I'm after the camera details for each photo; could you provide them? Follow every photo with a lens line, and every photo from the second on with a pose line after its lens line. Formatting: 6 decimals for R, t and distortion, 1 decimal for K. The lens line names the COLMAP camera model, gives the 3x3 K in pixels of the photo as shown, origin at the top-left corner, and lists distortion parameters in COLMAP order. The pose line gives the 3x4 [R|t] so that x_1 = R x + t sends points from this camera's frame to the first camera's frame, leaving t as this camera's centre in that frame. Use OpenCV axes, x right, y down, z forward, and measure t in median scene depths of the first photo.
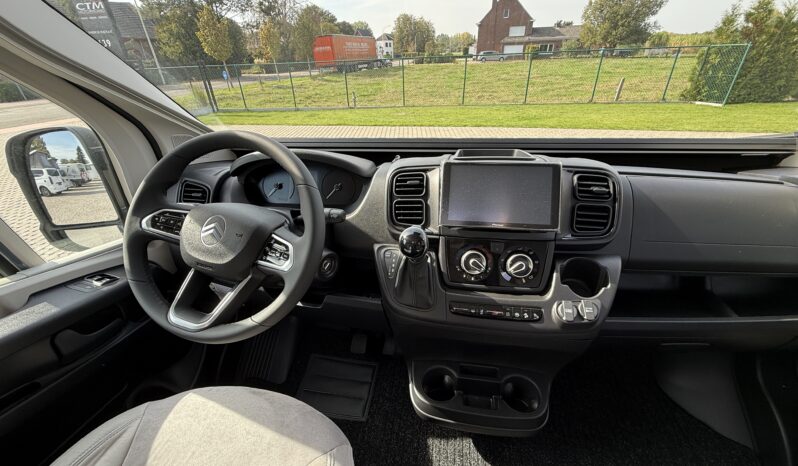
lens RADIAL K [[317.7, 0, 396.2], [0, 317.7, 234.3], [0, 0, 1]] dist [-0.000189, -0.000334]
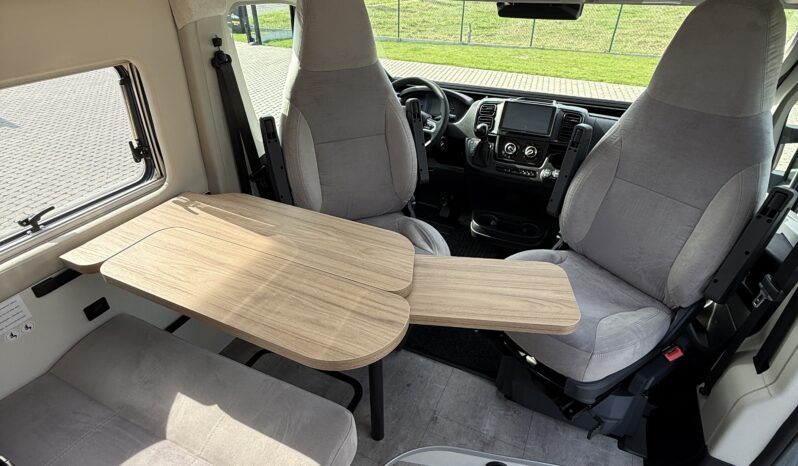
lens RADIAL K [[427.1, 0, 399.0], [0, 427.1, 233.0], [0, 0, 1]] dist [0.000721, -0.000821]
pose [[0.961790, 0.177974, -0.208052, 0.212929], [-0.167681, 0.983613, 0.066251, 0.563810], [0.216434, -0.028833, 0.975871, -1.937471]]
